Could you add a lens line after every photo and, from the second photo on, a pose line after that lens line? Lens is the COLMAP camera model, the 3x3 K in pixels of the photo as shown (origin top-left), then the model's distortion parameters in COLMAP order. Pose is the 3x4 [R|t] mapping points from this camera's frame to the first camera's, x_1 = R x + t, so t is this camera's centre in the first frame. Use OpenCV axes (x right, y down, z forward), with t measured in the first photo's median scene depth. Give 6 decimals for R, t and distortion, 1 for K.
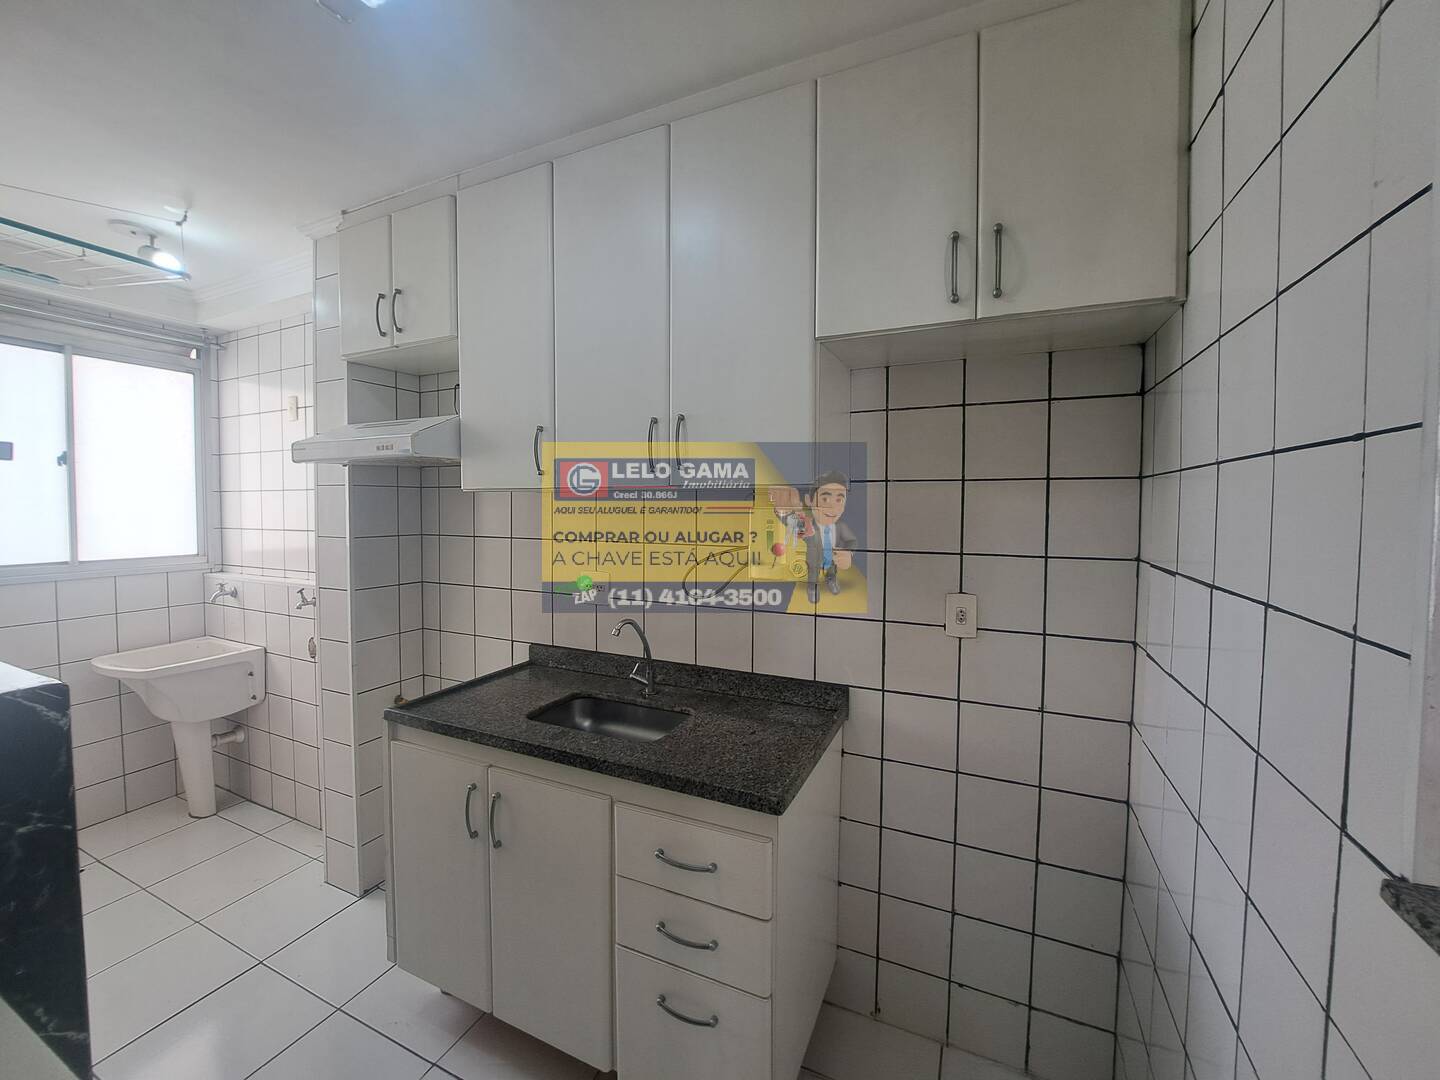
lens RADIAL K [[572.0, 0, 724.9], [0, 572.0, 526.8], [0, 0, 1]] dist [-0.022302, 0.000963]
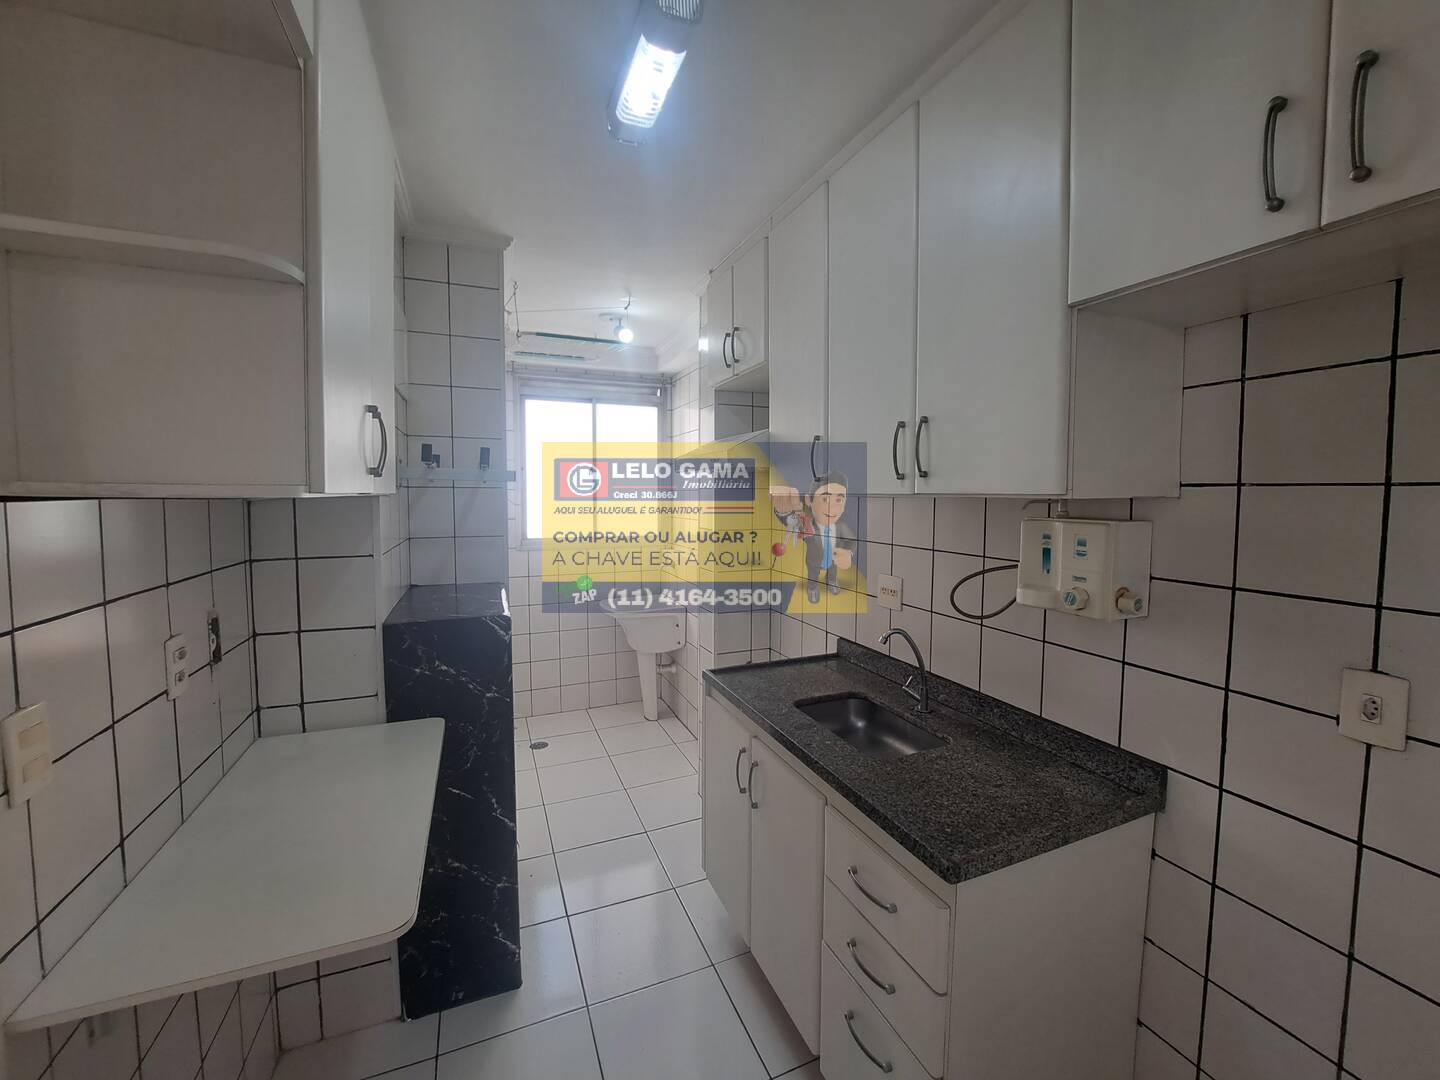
lens RADIAL K [[572.0, 0, 721.5], [0, 572.0, 526.2], [0, 0, 1]] dist [-0.022302, 0.000963]
pose [[0.736290, 0.037749, -0.675612, 0.244267], [-0.024962, 0.999278, 0.028629, -0.030276], [0.676206, -0.004214, 0.736701, 0.083891]]
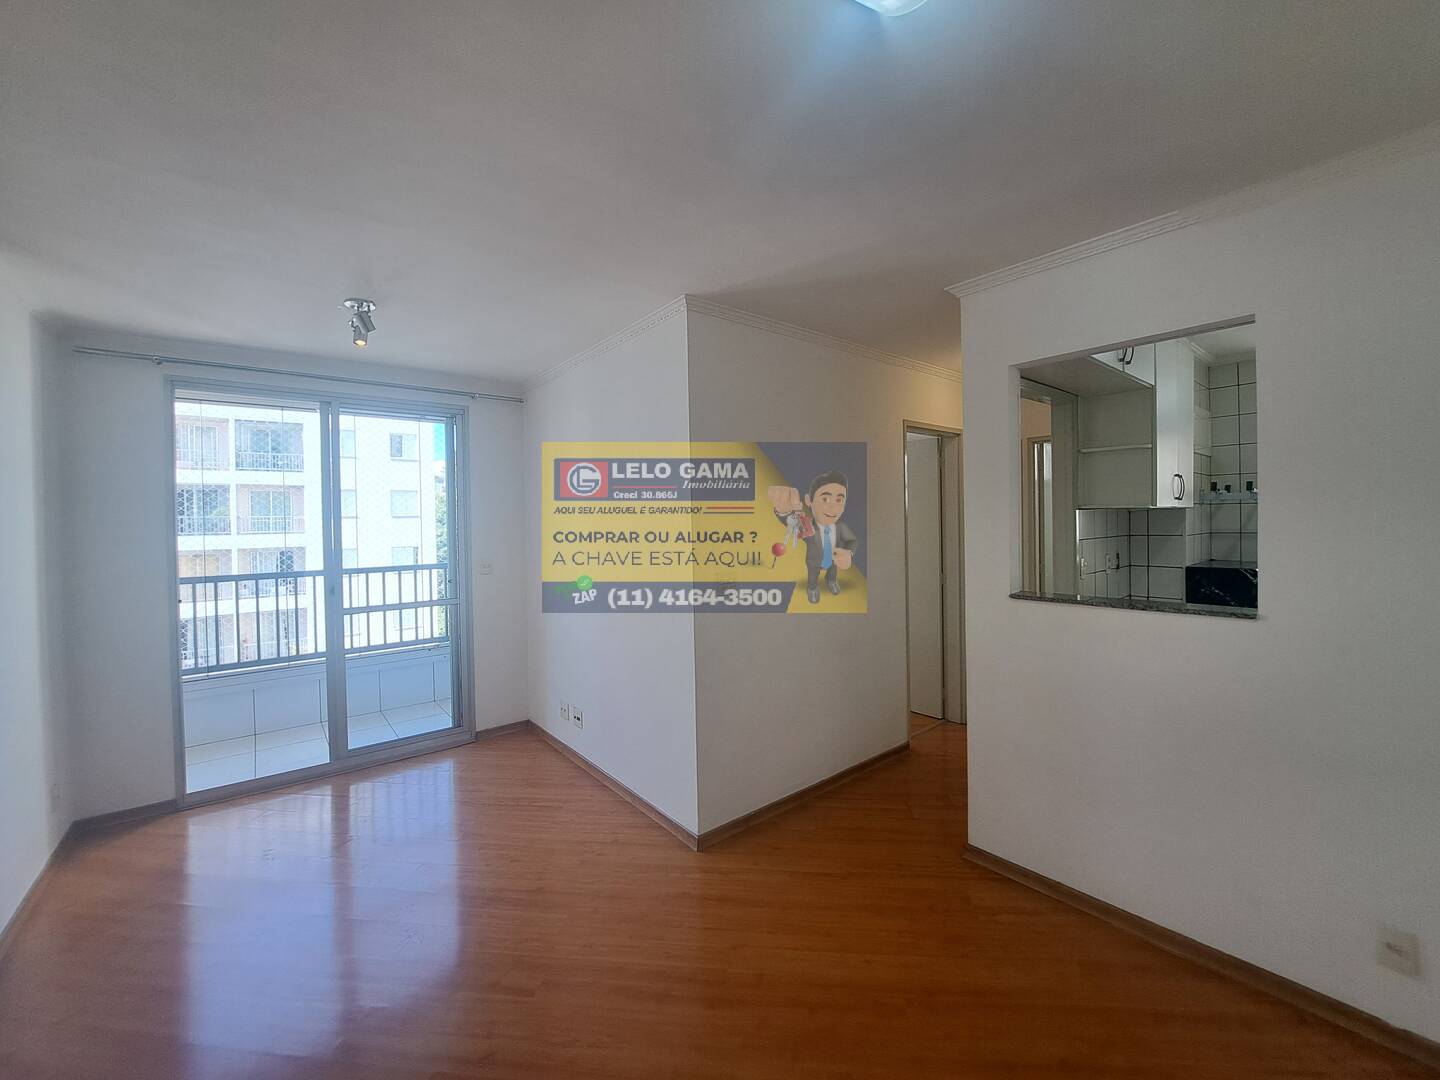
lens RADIAL K [[572.0, 0, 725.3], [0, 572.0, 532.5], [0, 0, 1]] dist [-0.022302, 0.000963]
pose [[-0.447787, 0.020861, -0.893897, 3.657906], [-0.017376, 0.999336, 0.032026, 0.061713], [0.893971, 0.029873, -0.447128, -0.522619]]
